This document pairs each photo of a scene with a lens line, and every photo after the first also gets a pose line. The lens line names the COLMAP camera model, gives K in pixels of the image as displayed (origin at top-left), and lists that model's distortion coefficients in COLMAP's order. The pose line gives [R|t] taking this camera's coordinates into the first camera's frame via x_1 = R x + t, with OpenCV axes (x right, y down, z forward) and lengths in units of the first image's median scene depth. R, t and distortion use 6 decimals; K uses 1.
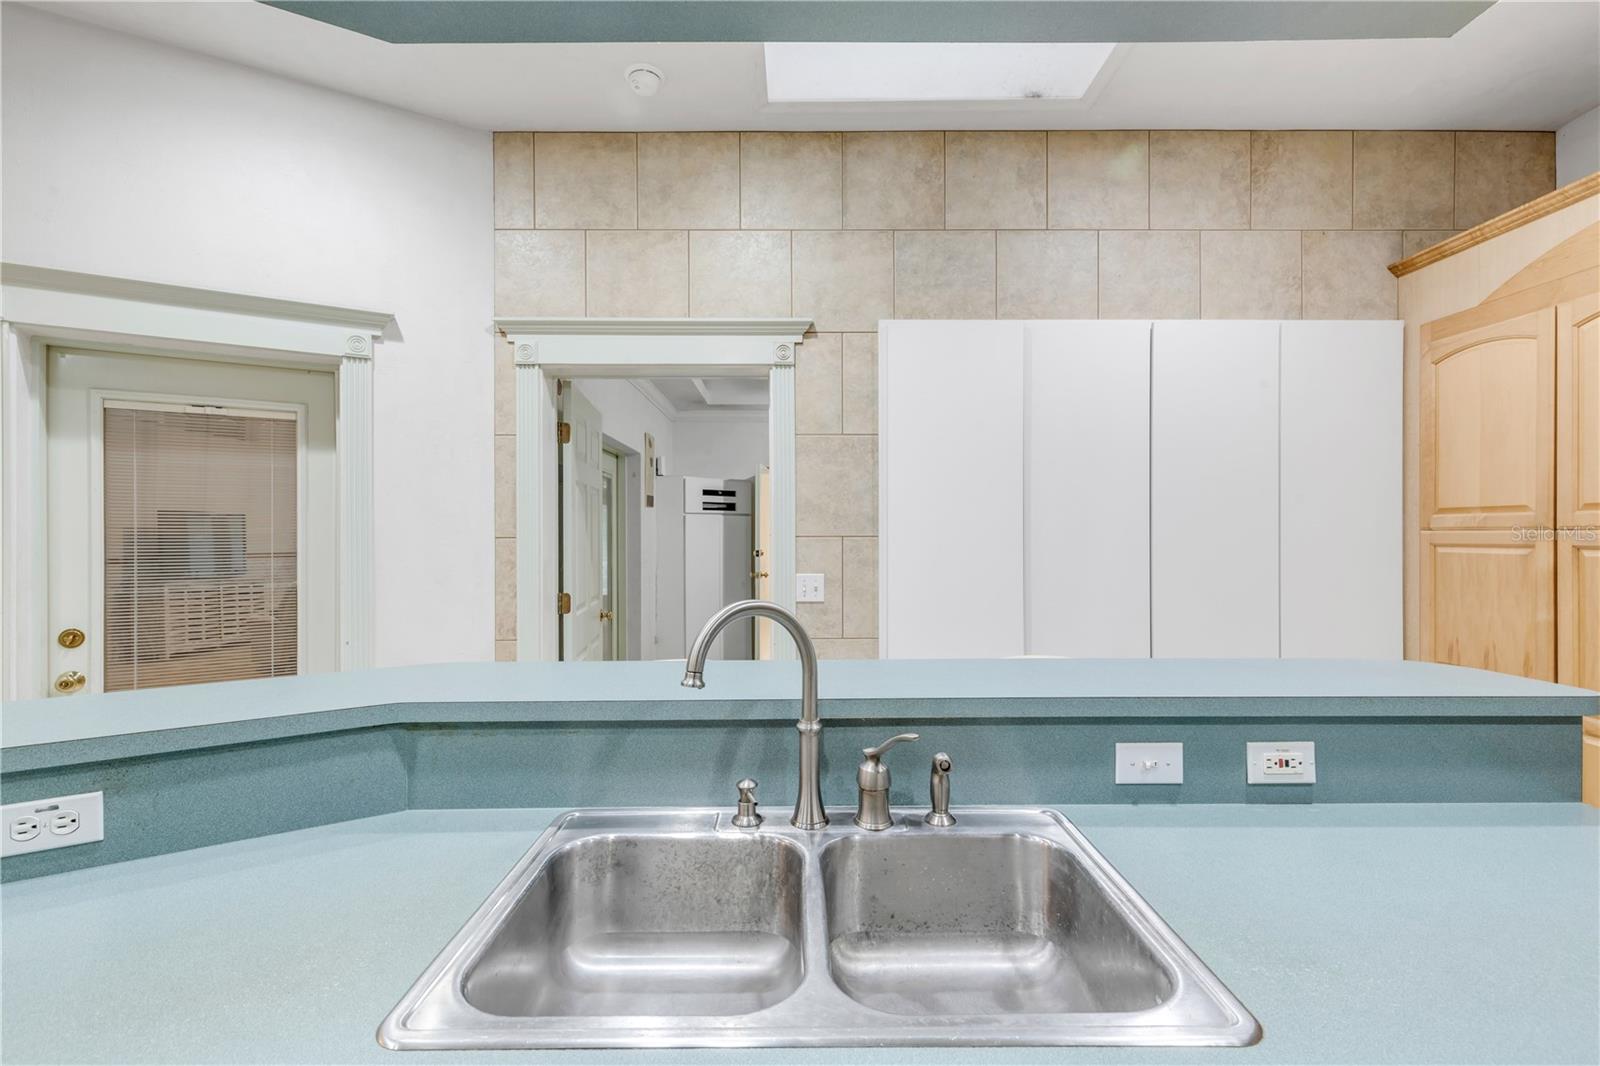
lens RADIAL K [[715.3, 0, 800.0], [0, 715.3, 533.0], [0, 0, 1]] dist [0.009826, -0.000558]
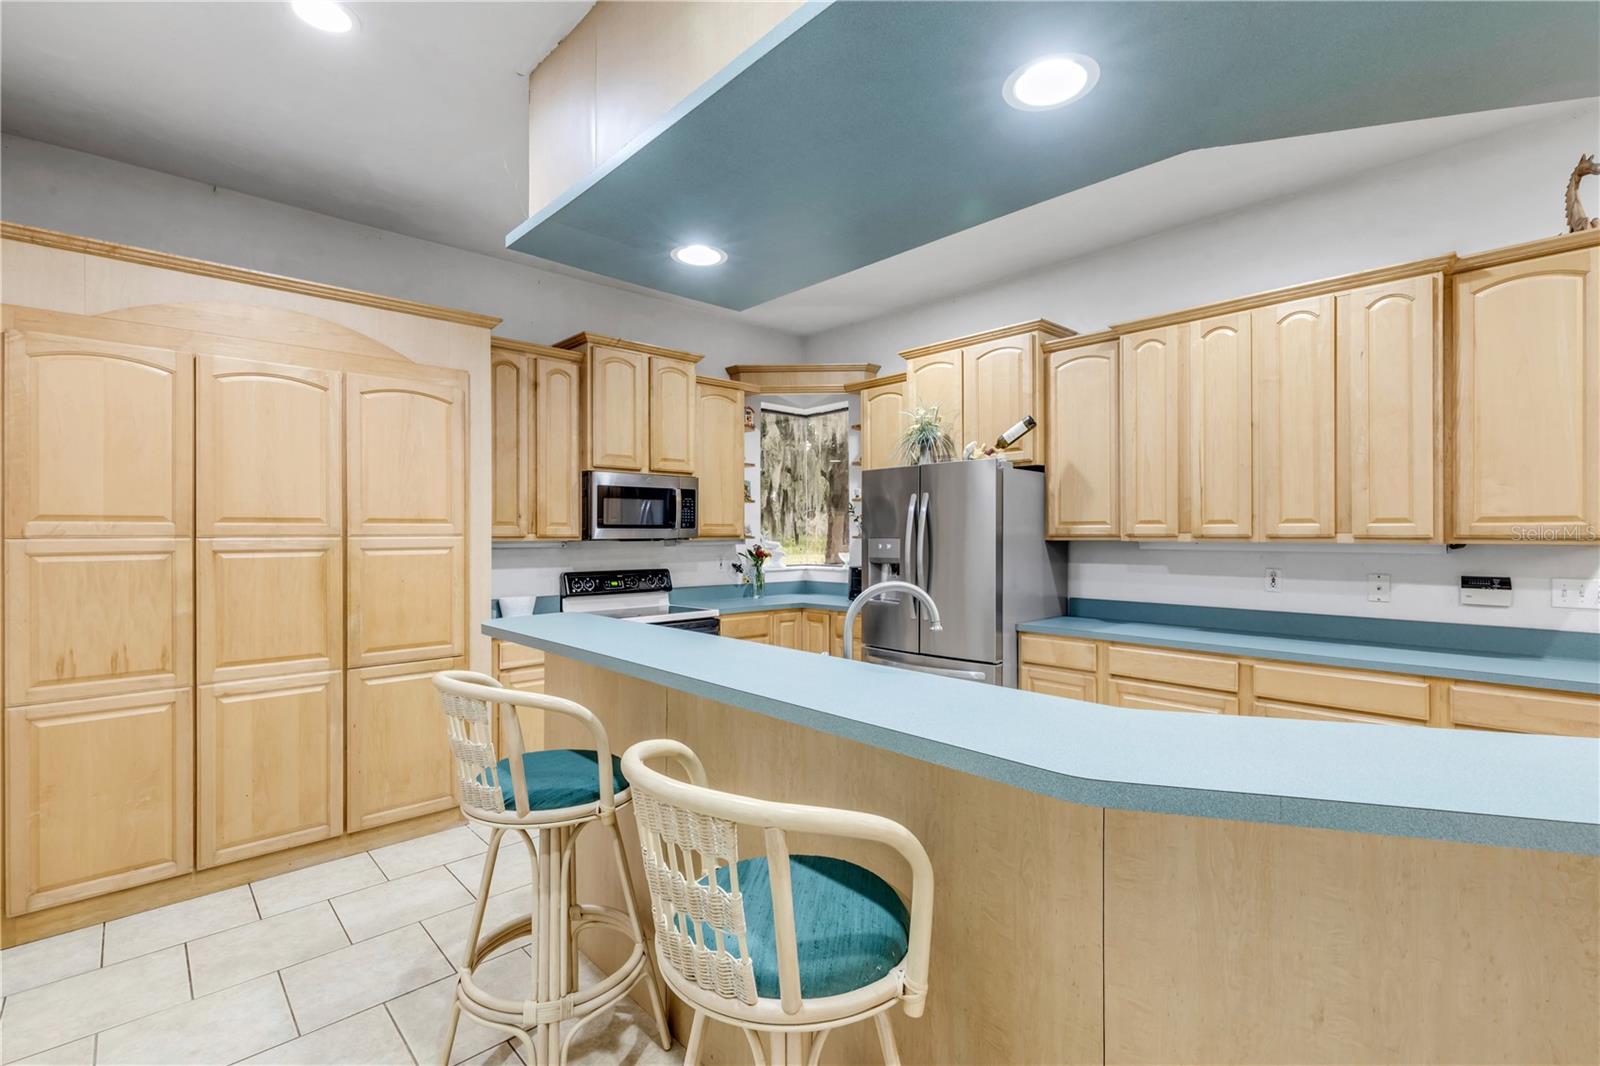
lens RADIAL K [[715.3, 0, 800.0], [0, 715.3, 533.0], [0, 0, 1]] dist [0.009826, -0.000558]
pose [[-0.677553, 0.006621, 0.735444, -0.477009], [0.005519, 0.999977, -0.003918, -0.002026], [-0.735453, 0.001404, -0.677574, 0.963960]]
